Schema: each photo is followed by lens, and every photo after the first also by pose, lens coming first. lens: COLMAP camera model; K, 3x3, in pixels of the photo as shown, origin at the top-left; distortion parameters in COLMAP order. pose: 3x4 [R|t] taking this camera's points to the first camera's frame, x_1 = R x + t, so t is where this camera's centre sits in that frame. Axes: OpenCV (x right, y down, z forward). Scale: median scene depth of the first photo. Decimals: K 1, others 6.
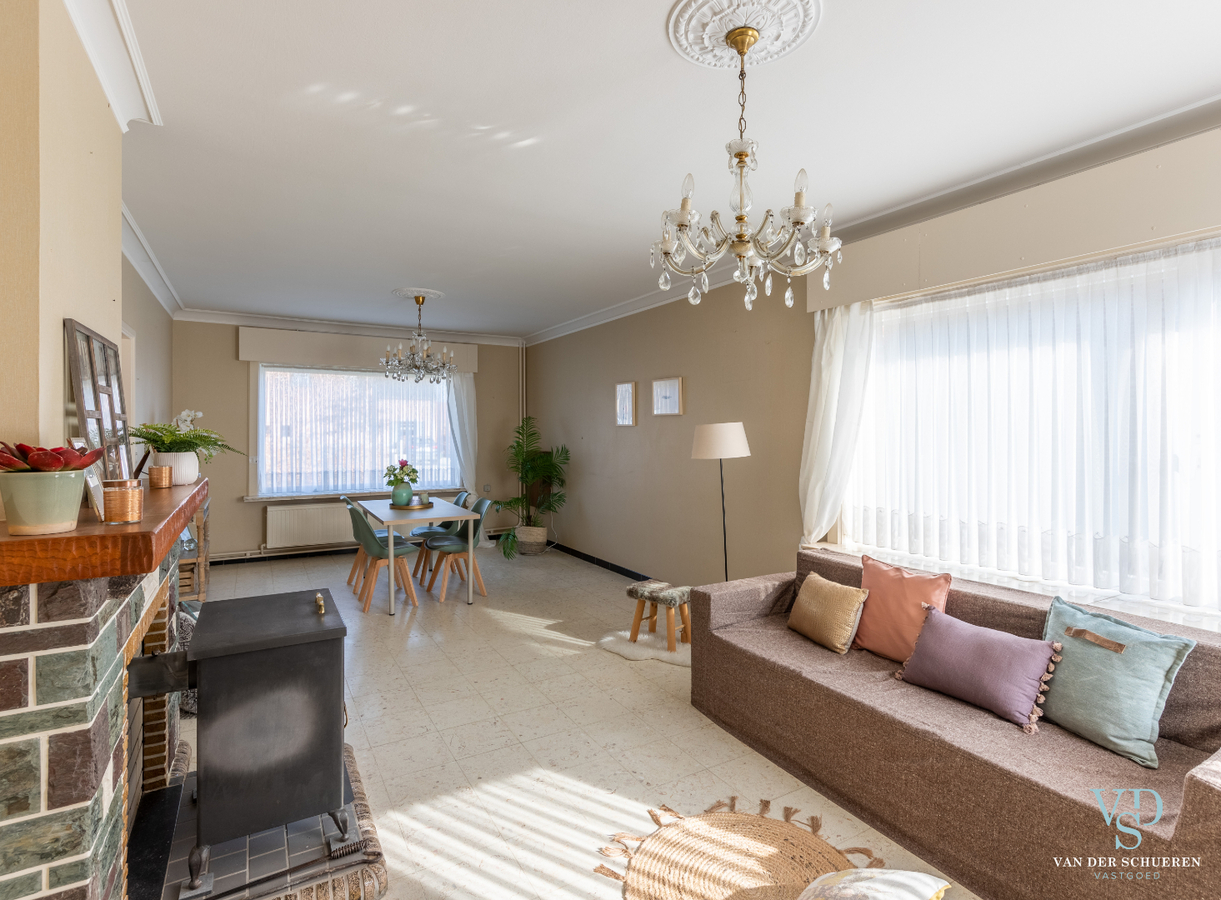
lens RADIAL K [[624.9, 0, 616.1], [0, 624.9, 436.7], [0, 0, 1]] dist [-0.003562, -0.000971]
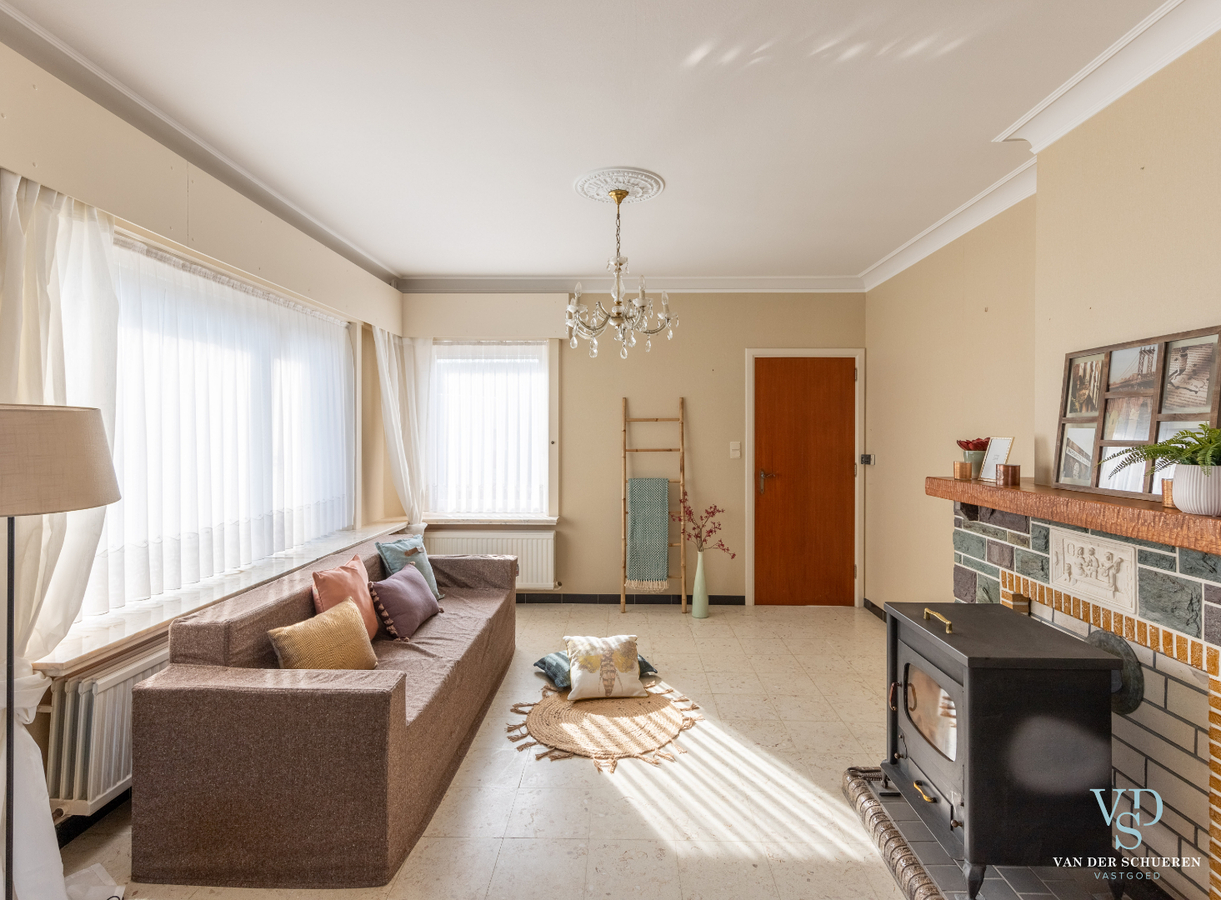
lens RADIAL K [[624.9, 0, 616.1], [0, 624.9, 436.7], [0, 0, 1]] dist [-0.003562, -0.000971]
pose [[-0.860703, -0.008306, 0.509040, -0.527410], [0.001163, 0.999832, 0.018281, -0.018043], [-0.509107, 0.016327, -0.860549, 1.990229]]
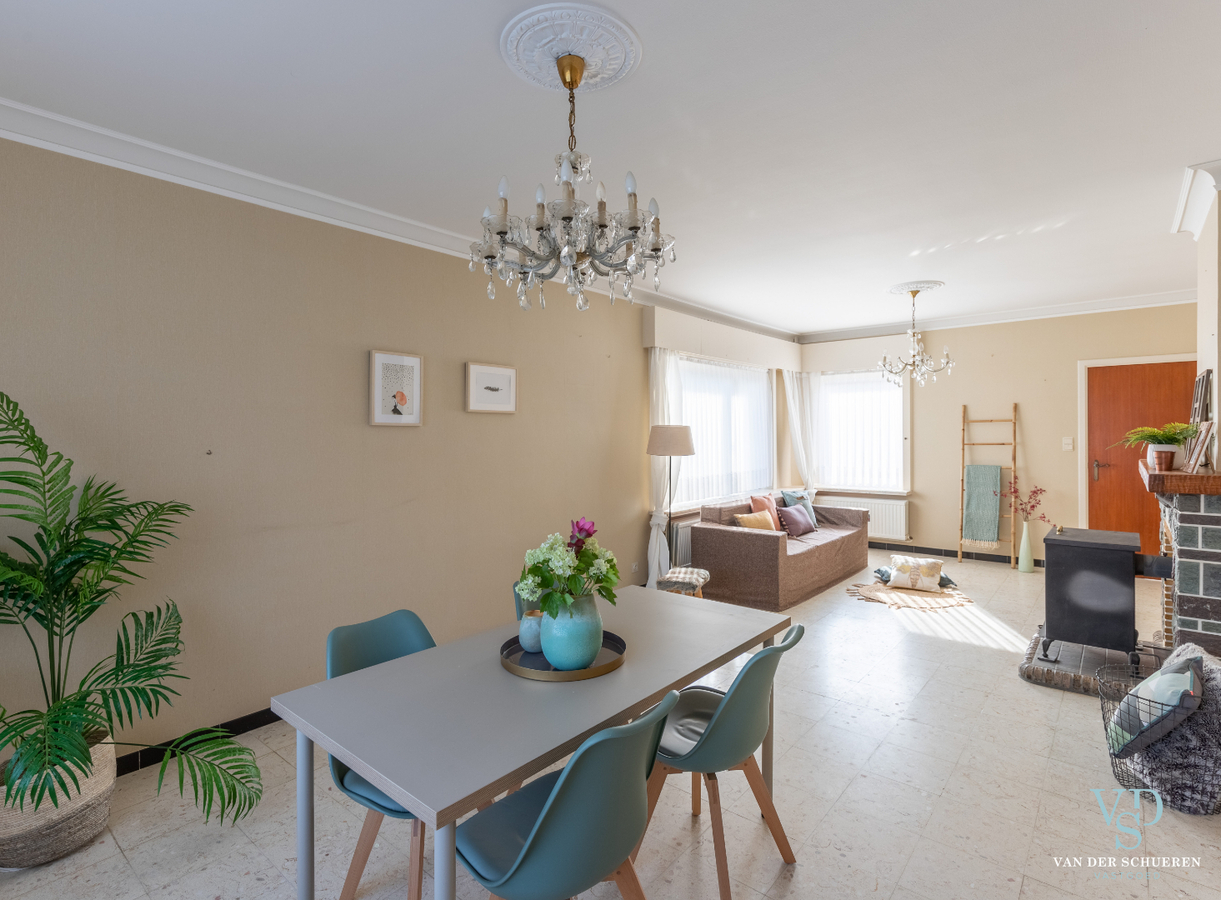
lens RADIAL K [[624.9, 0, 616.1], [0, 624.9, 436.7], [0, 0, 1]] dist [-0.003562, -0.000971]
pose [[-0.365374, -0.003866, 0.930853, -1.605932], [0.017645, 0.999783, 0.011079, -0.027077], [-0.930694, 0.020473, -0.365227, 2.707213]]
